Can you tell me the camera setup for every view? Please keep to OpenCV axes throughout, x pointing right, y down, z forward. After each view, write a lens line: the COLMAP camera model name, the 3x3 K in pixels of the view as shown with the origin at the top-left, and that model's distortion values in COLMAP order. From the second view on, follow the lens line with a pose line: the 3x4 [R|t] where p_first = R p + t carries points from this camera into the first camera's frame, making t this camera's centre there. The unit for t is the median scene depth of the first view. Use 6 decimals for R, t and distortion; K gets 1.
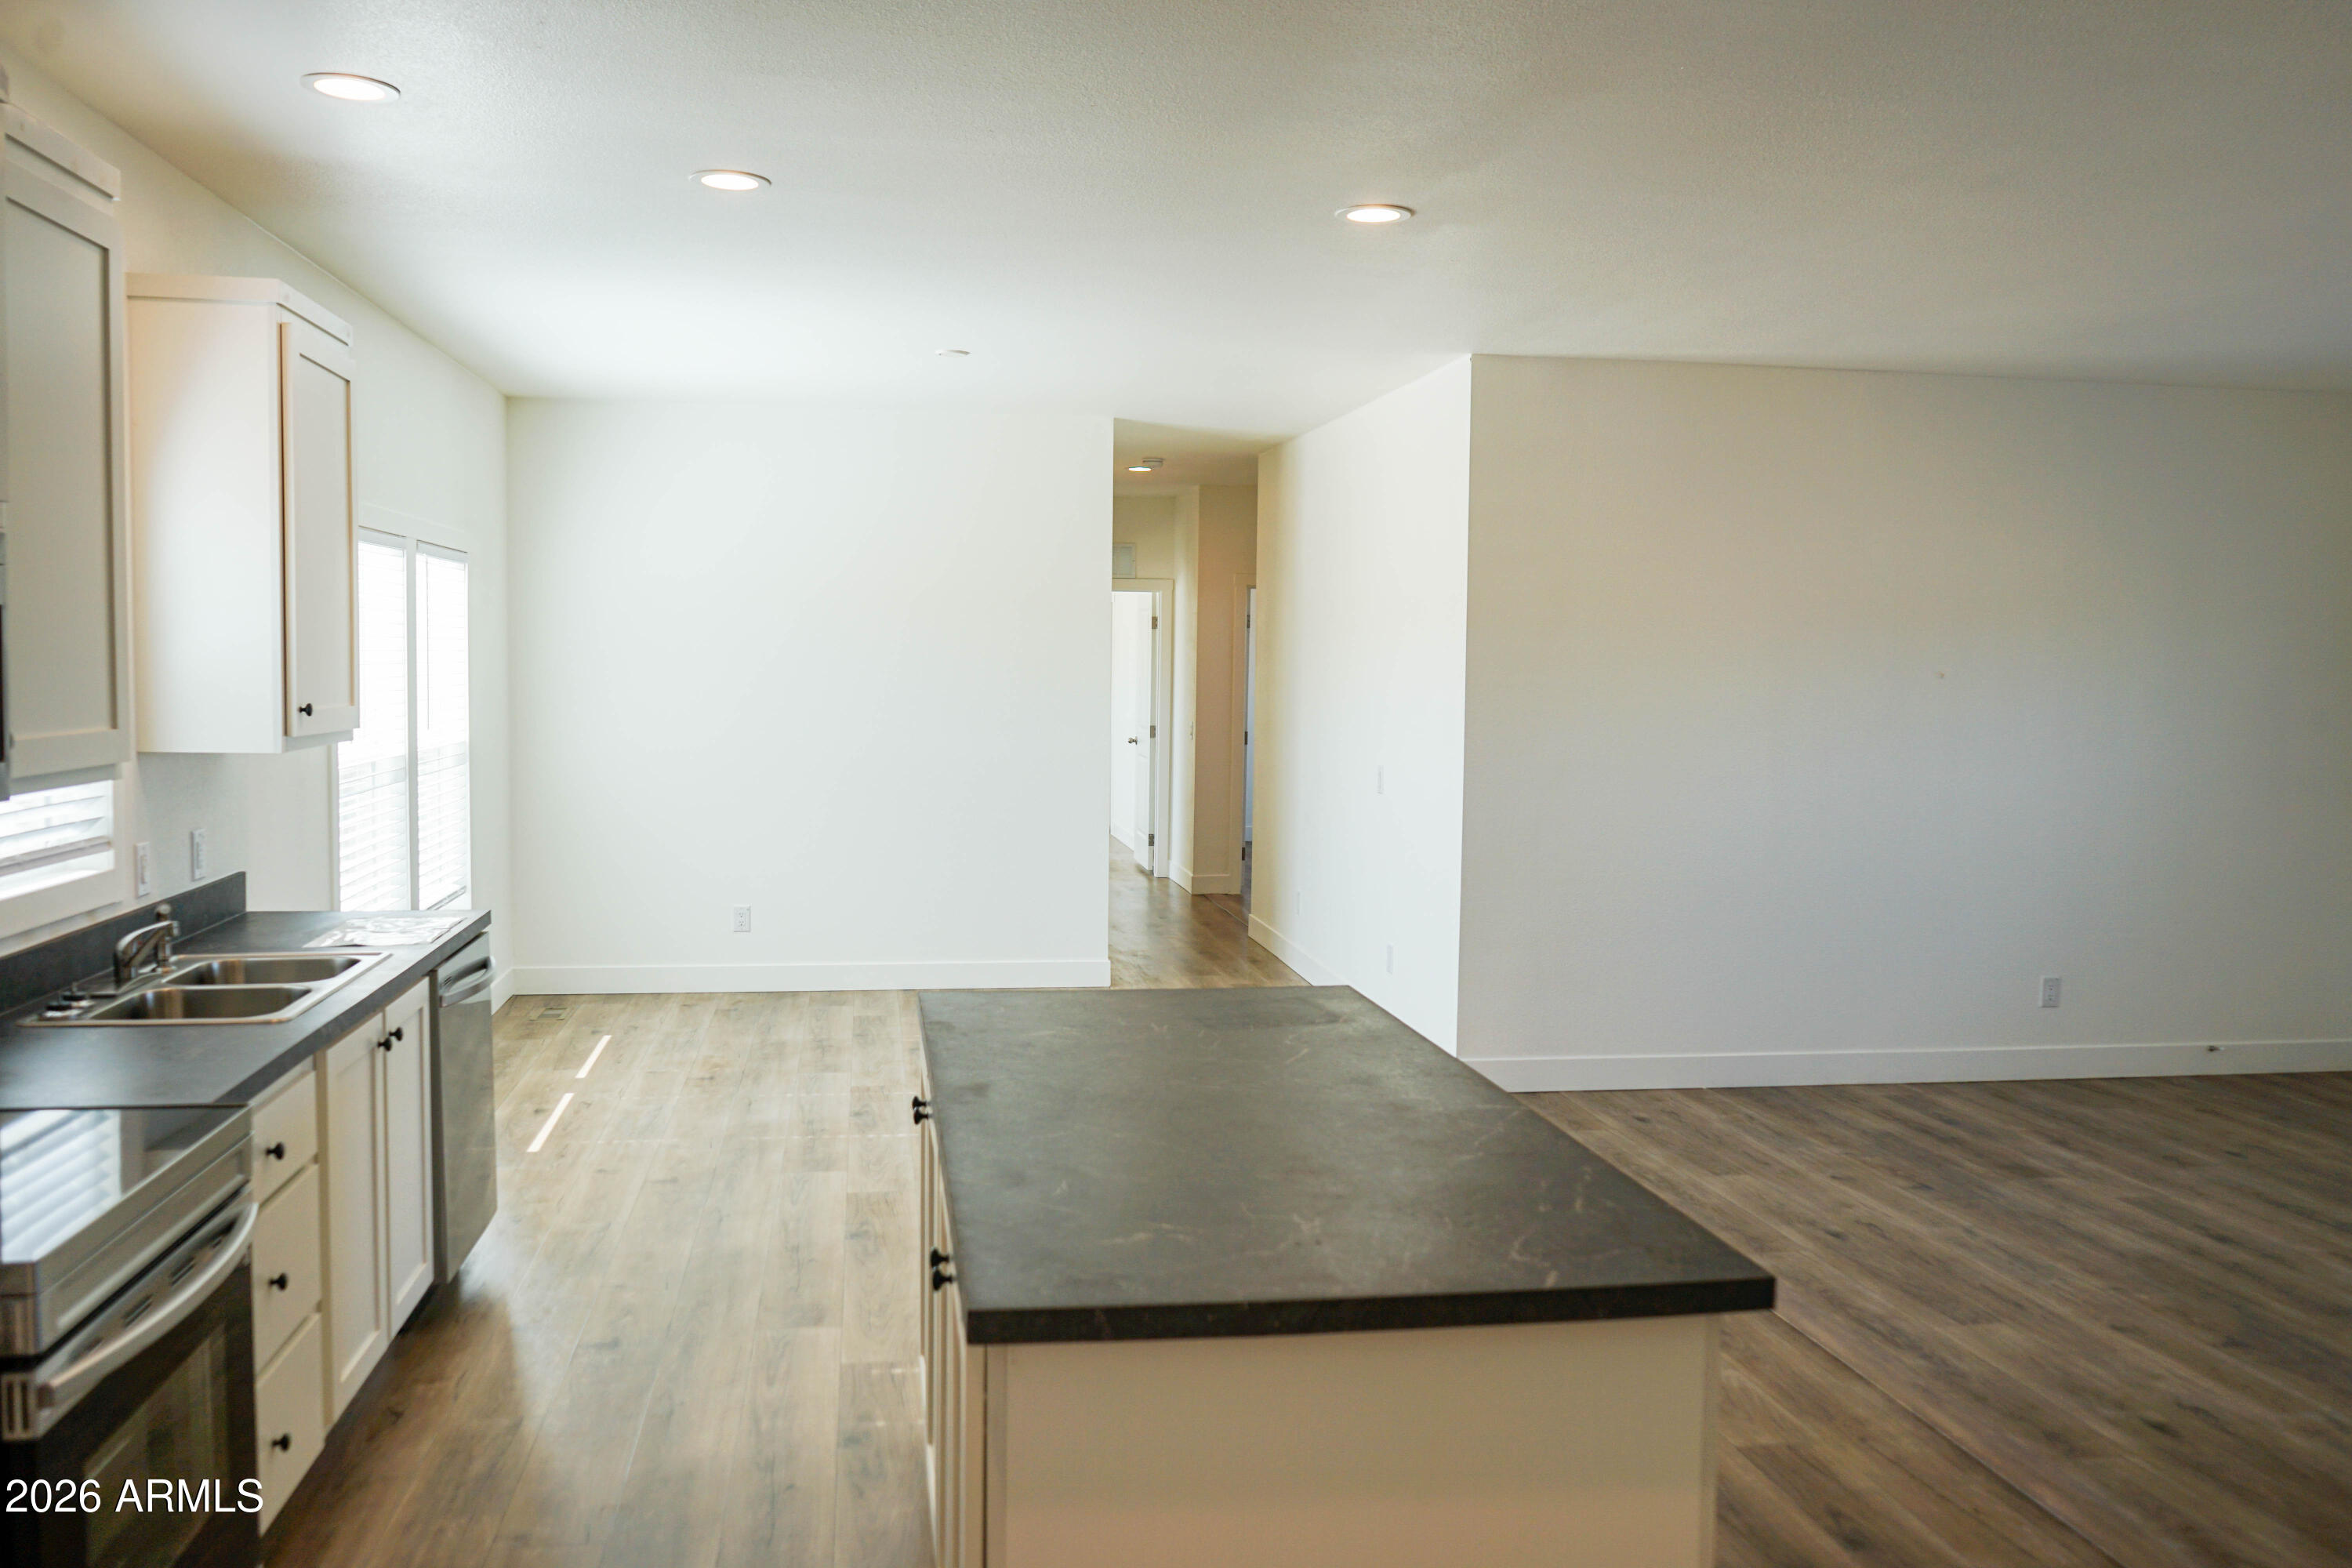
lens RADIAL K [[1880.0, 0, 1169.3], [0, 1880.0, 792.5], [0, 0, 1]] dist [-0.019662, 0.015065]
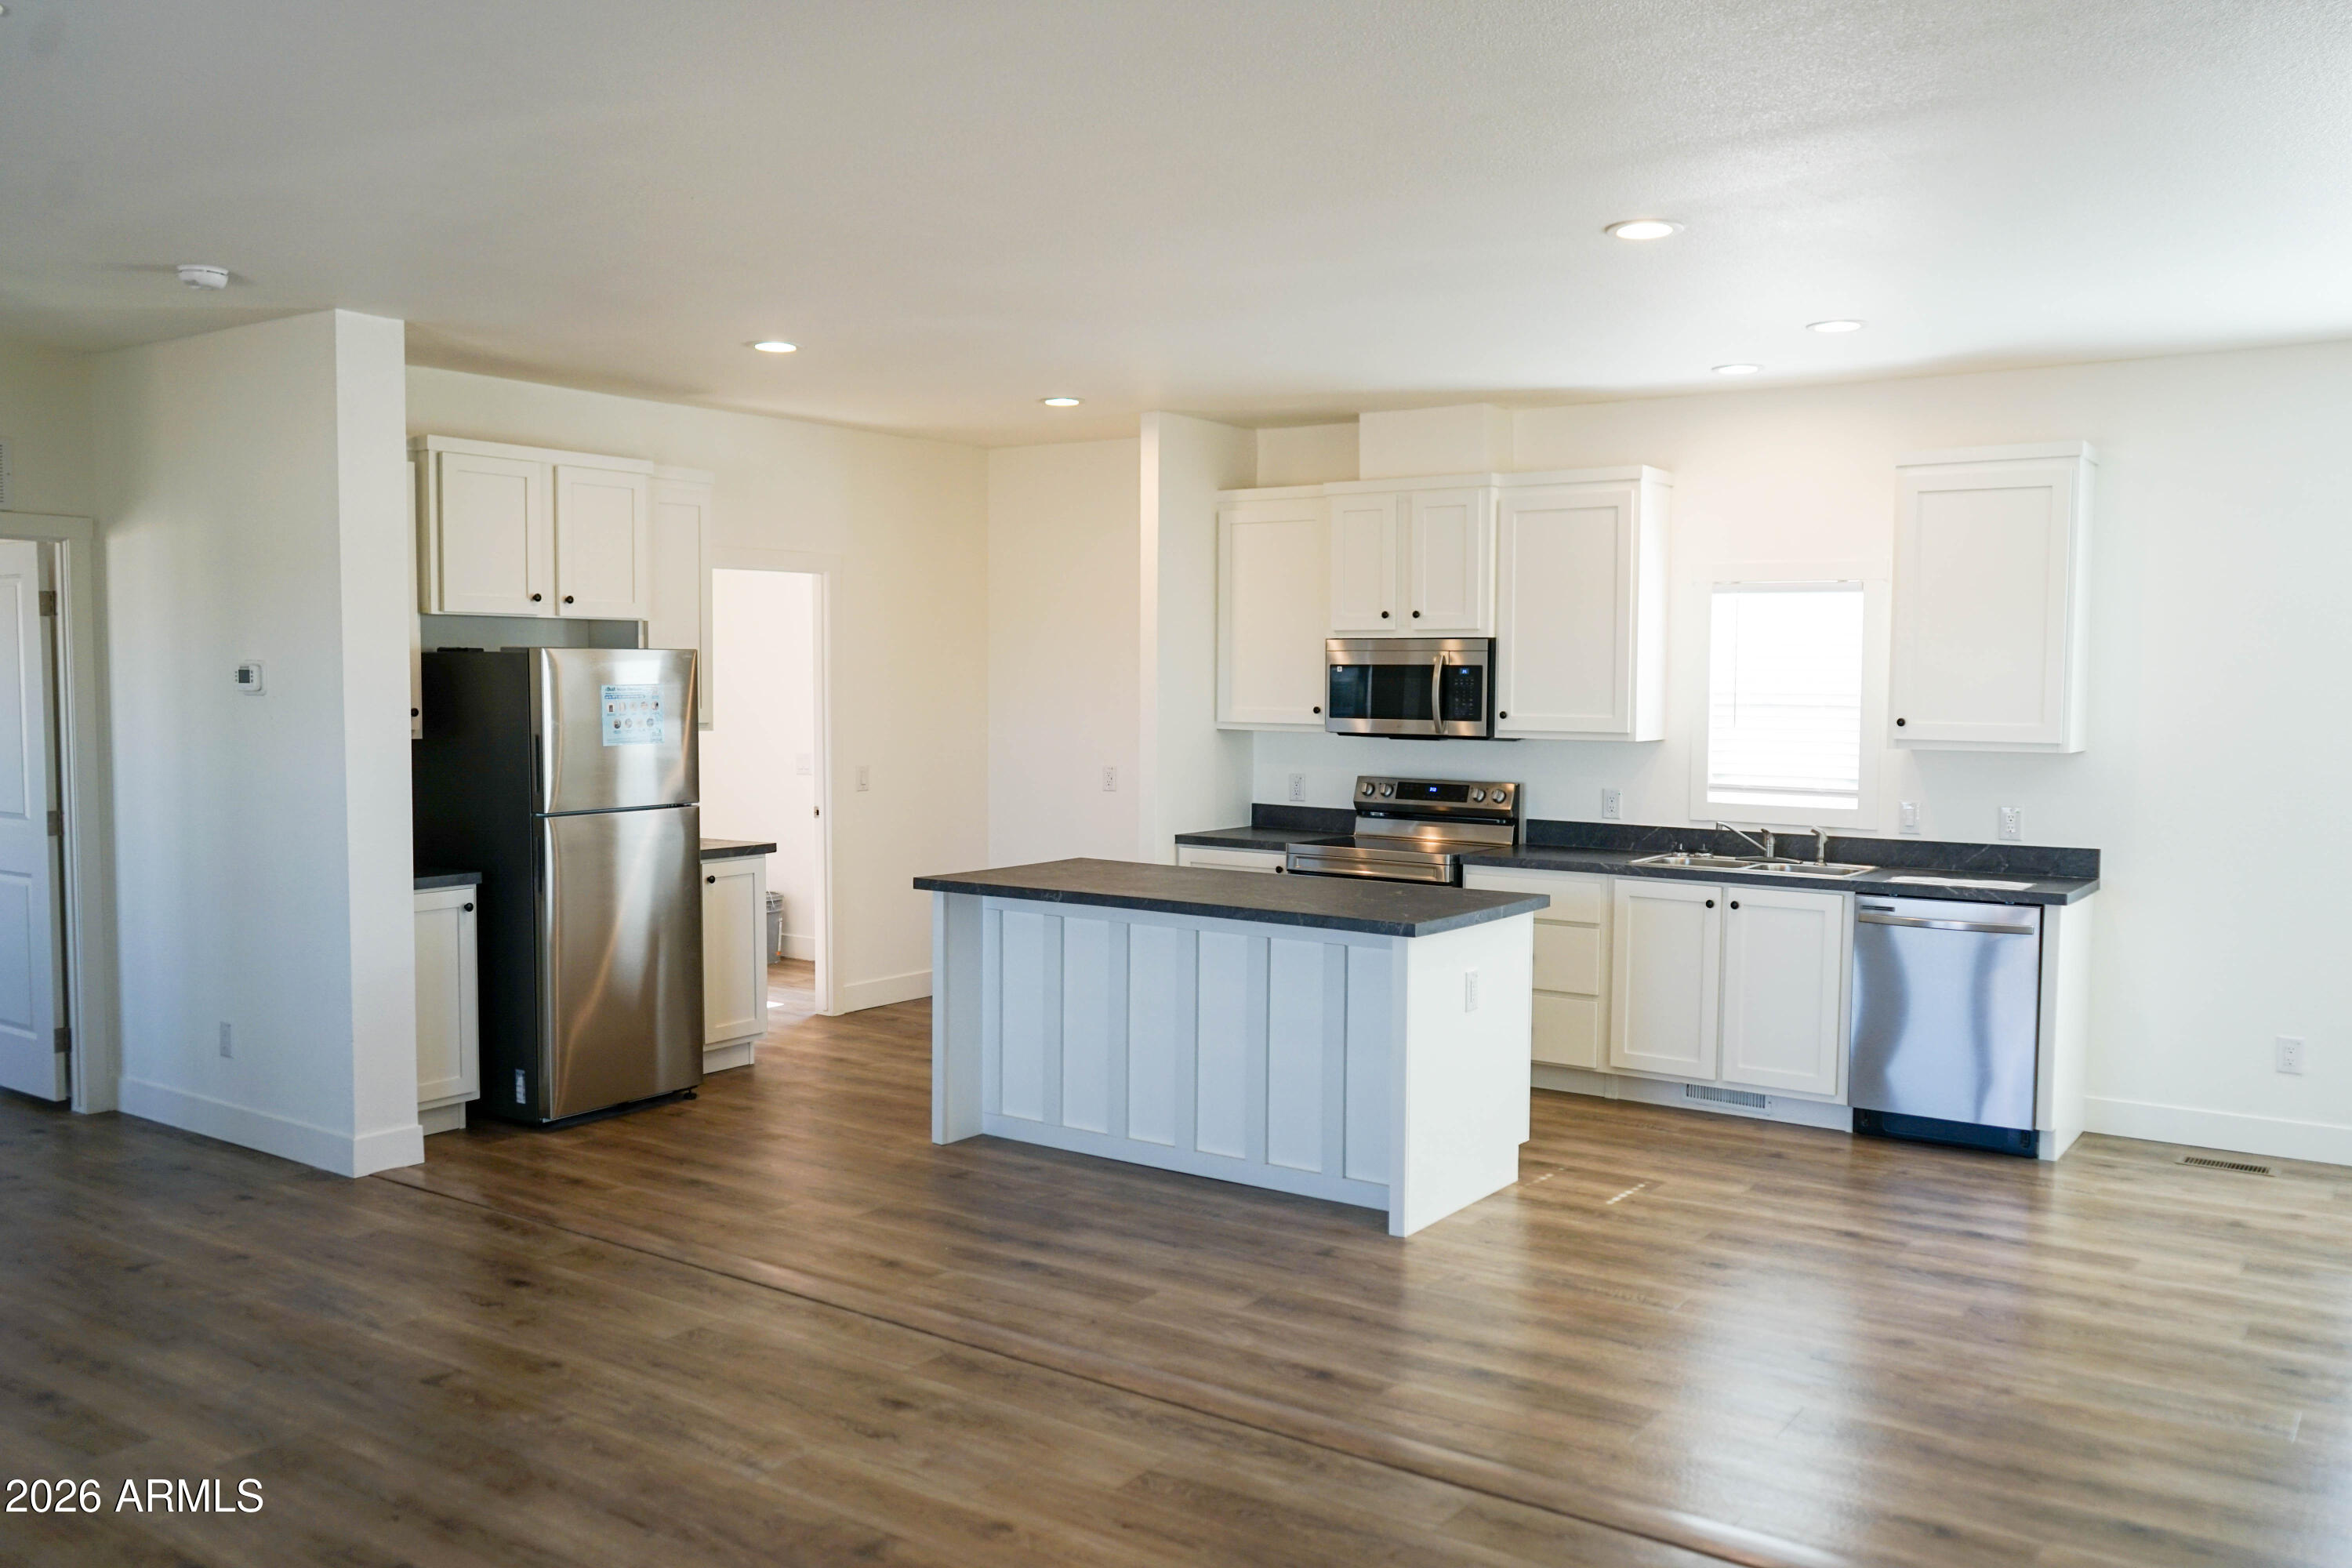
lens RADIAL K [[1880.0, 0, 1180.6], [0, 1880.0, 786.9], [0, 0, 1]] dist [-0.019662, 0.015065]
pose [[-0.698577, 0.023901, -0.715135, 1.075927], [-0.066635, 0.992926, 0.098277, -0.104977], [0.712425, 0.116307, -0.692043, 1.667385]]
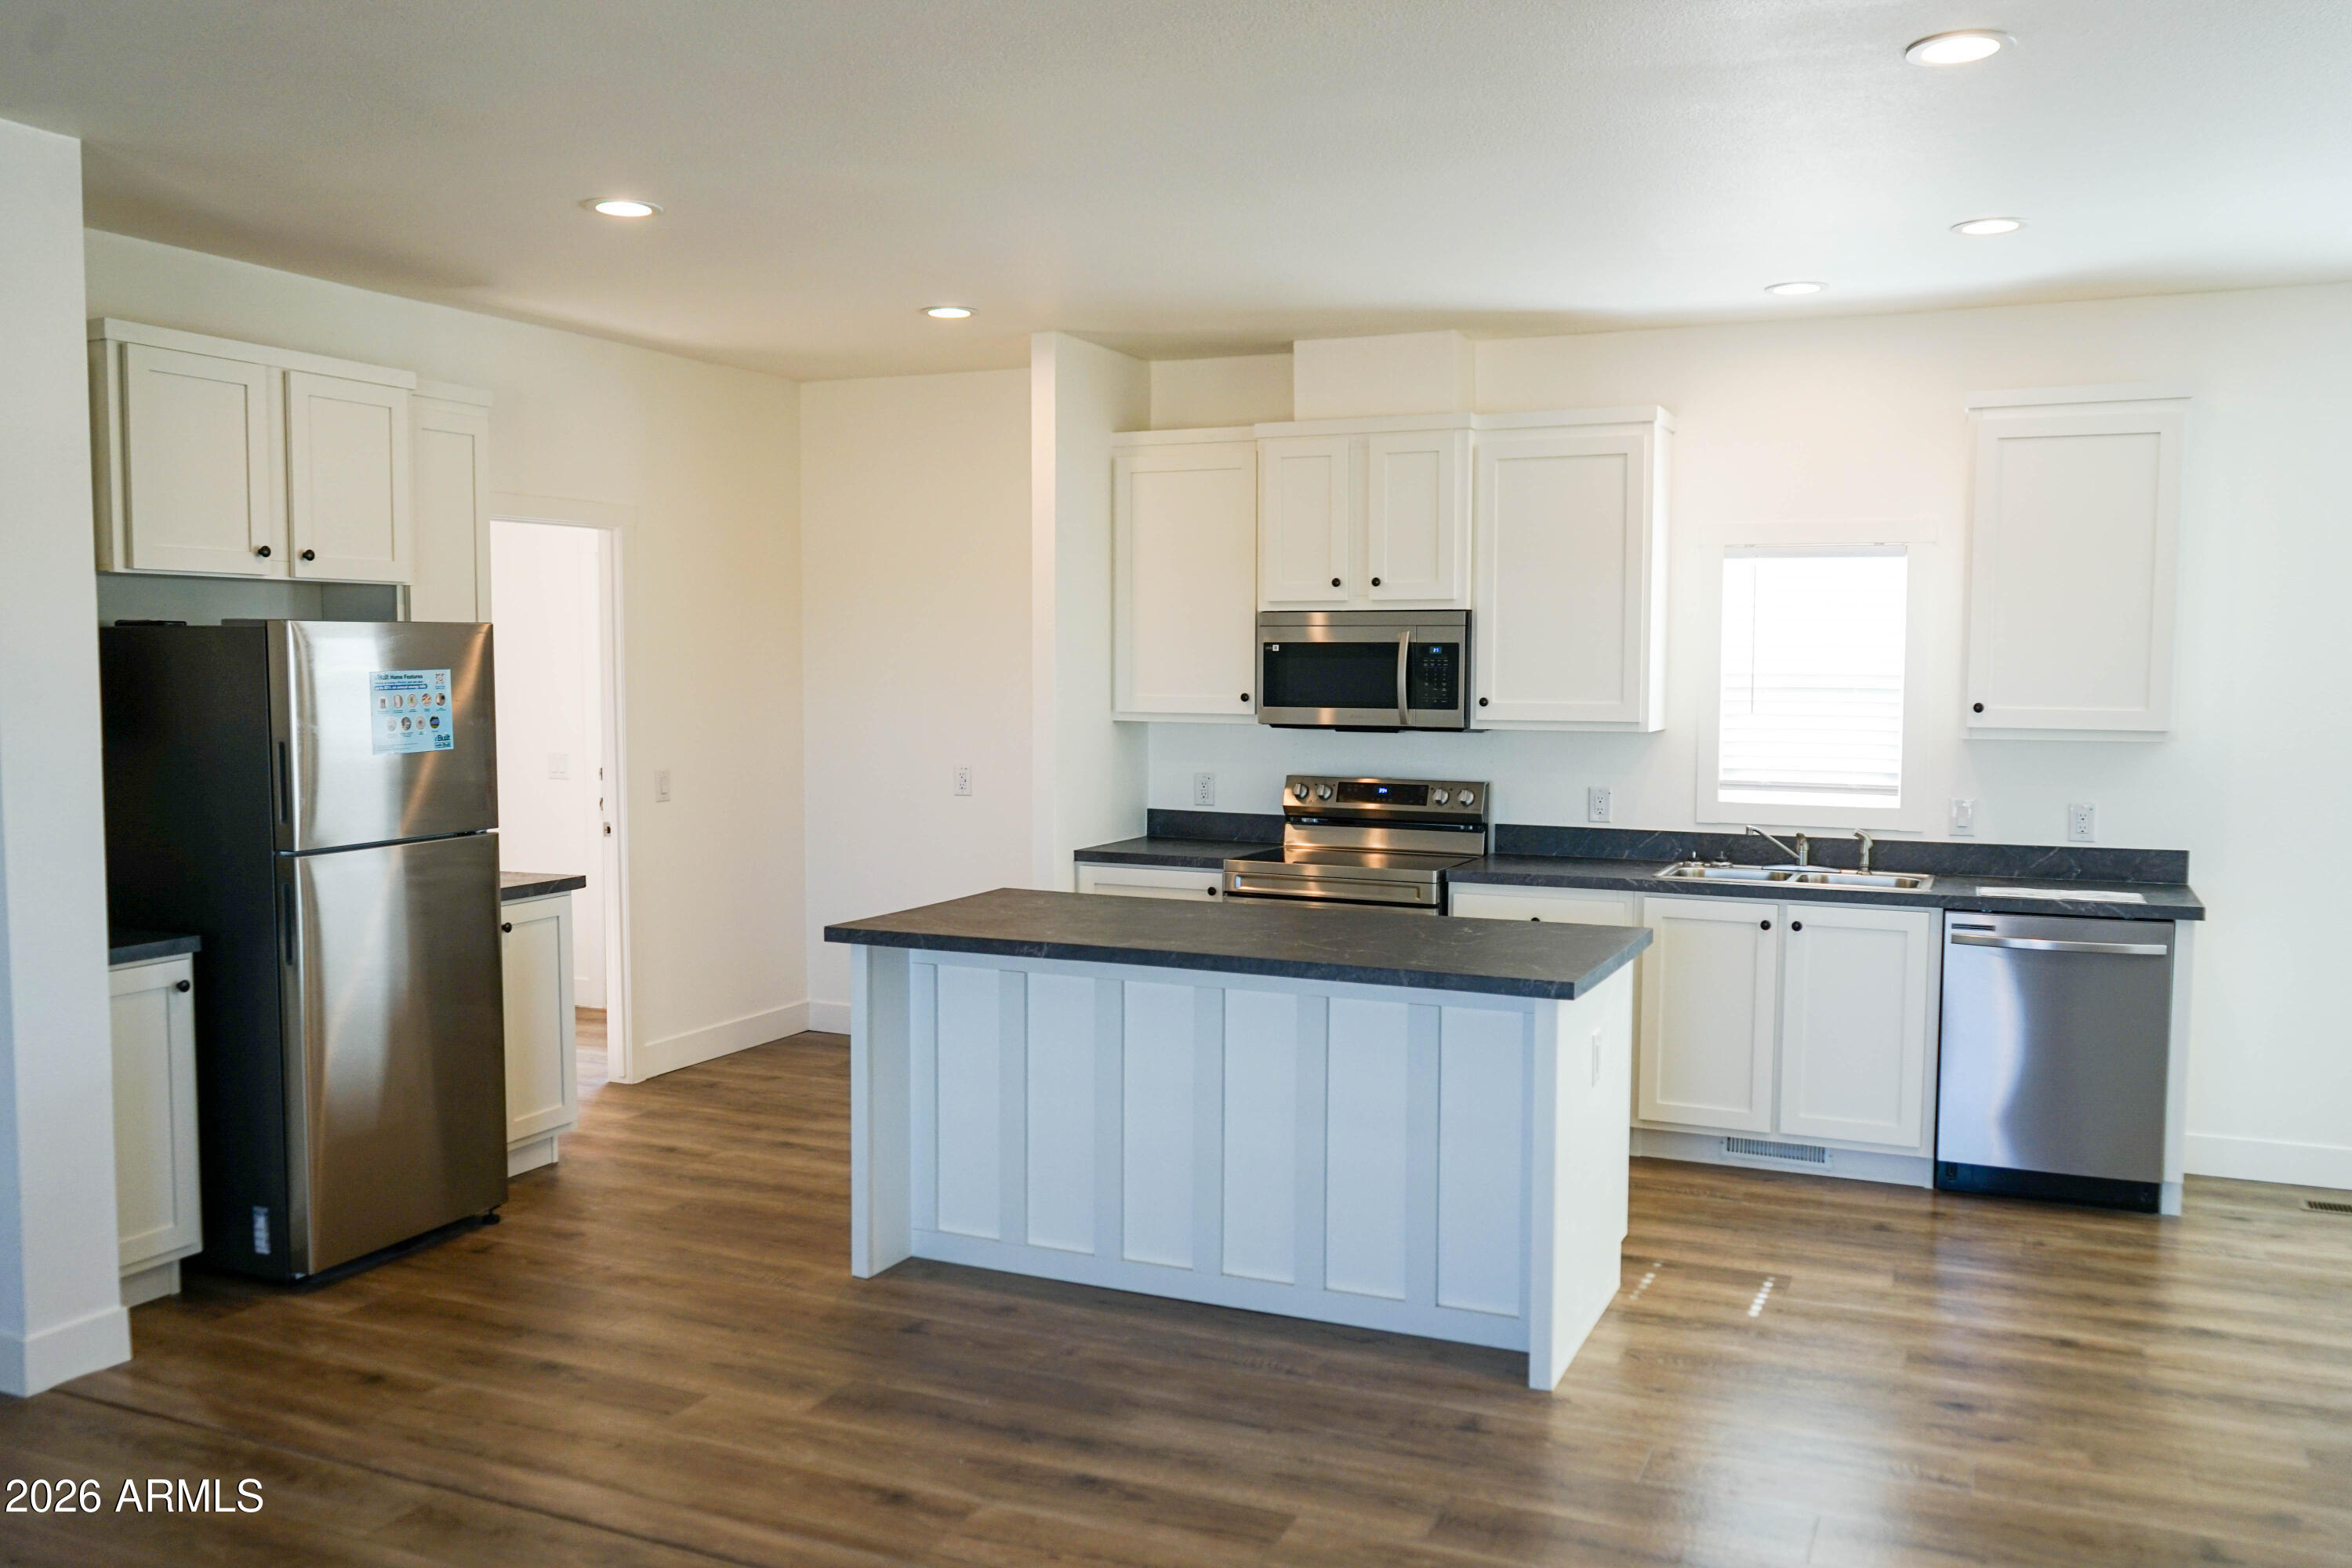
lens RADIAL K [[1880.0, 0, 1180.1], [0, 1880.0, 785.0], [0, 0, 1]] dist [-0.019662, 0.015065]
pose [[-0.552433, 0.040065, -0.832594, 0.969541], [-0.069498, 0.993153, 0.093903, -0.076057], [0.830655, 0.109739, -0.545866, 1.270015]]
